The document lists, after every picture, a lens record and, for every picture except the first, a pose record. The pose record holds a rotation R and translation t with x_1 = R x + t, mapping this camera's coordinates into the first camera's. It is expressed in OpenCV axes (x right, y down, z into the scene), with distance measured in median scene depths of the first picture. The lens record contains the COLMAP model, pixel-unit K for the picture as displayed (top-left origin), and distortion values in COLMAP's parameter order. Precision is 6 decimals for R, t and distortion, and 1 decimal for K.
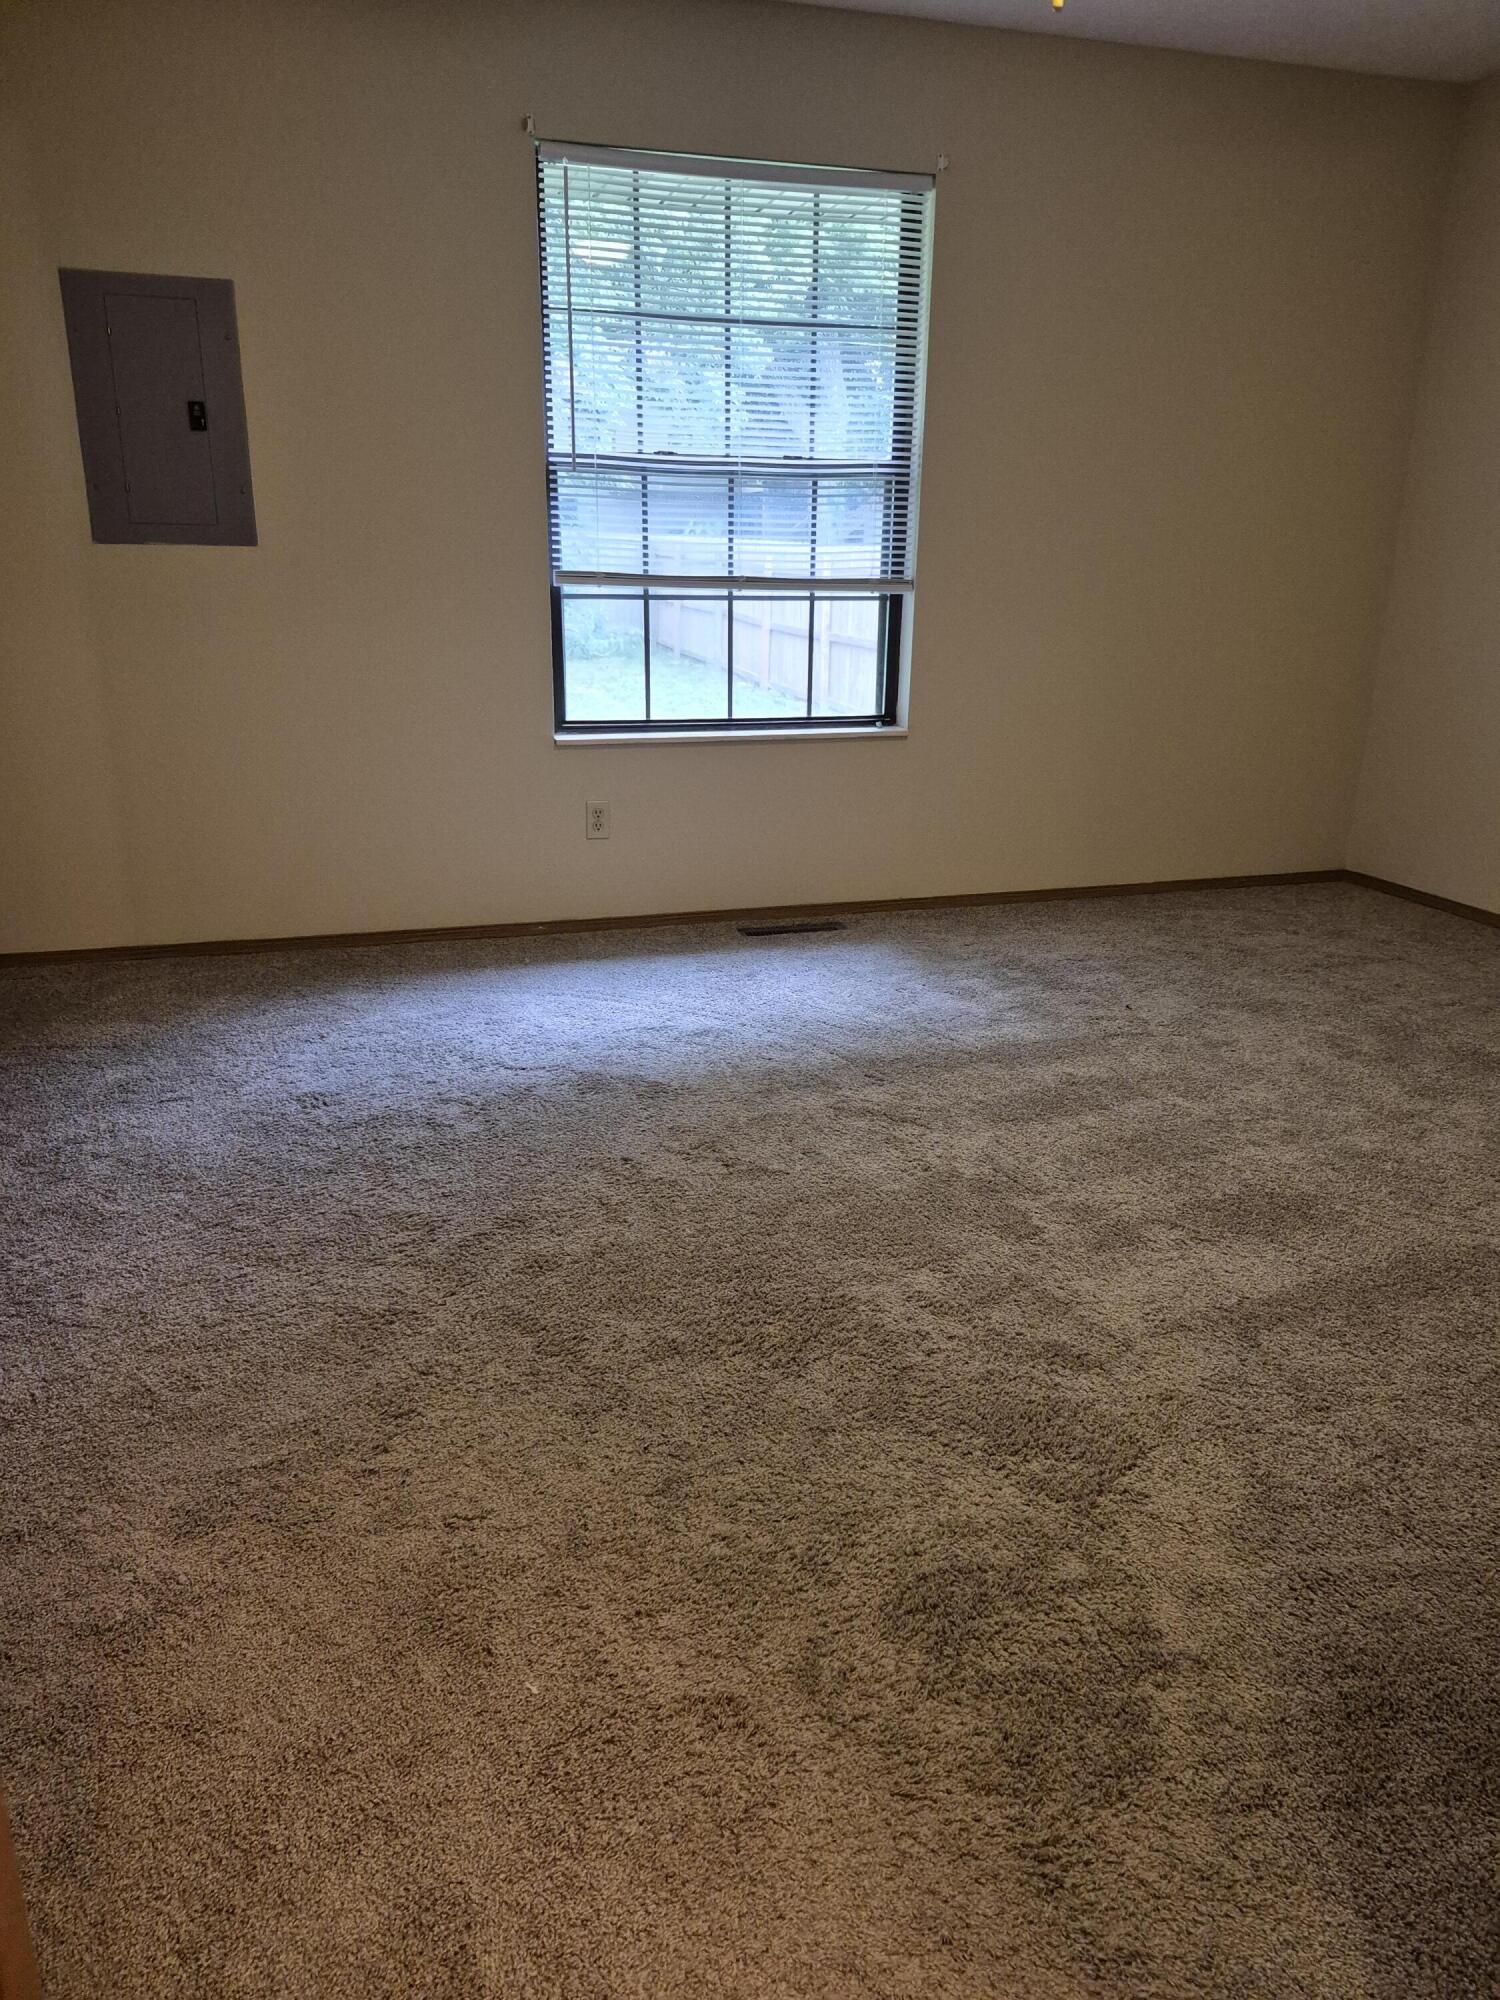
lens RADIAL K [[1367.3, 0, 744.9], [0, 1367.3, 990.6], [0, 0, 1]] dist [0.082522, -0.108319]
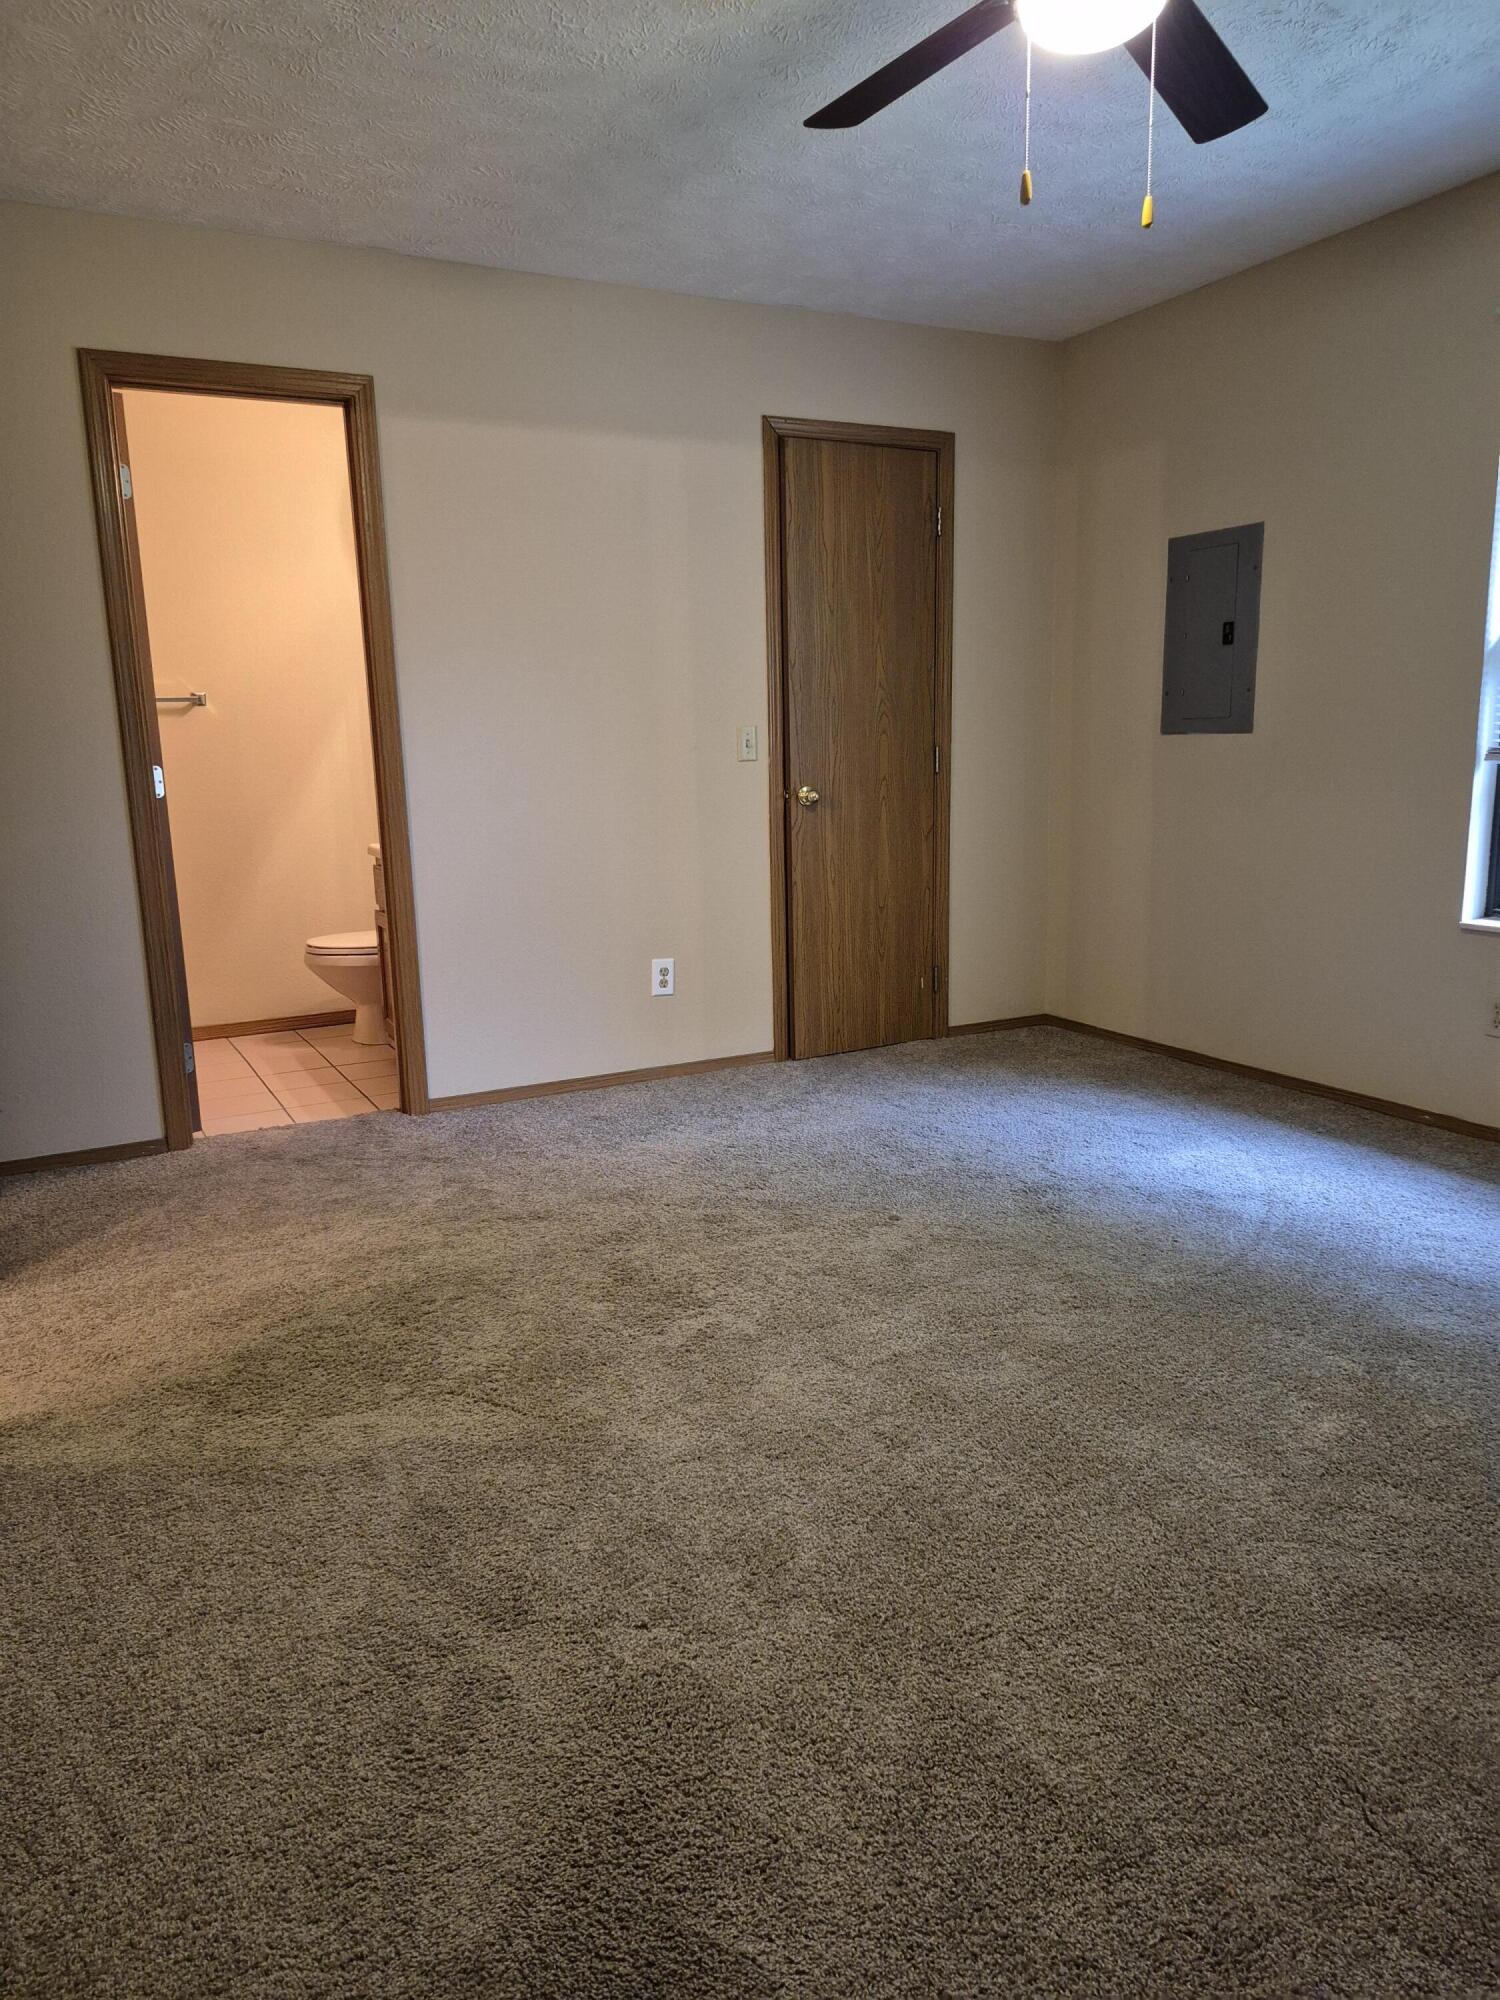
lens RADIAL K [[1305.8, 0, 750.0], [0, 1305.8, 1000.0], [0, 0, 1]] dist [-0.001215, -0.000164]
pose [[0.204322, 0.175053, -0.963125, 0.713988], [-0.267883, 0.956323, 0.116986, -0.122443], [0.941537, 0.234102, 0.242291, 0.393237]]
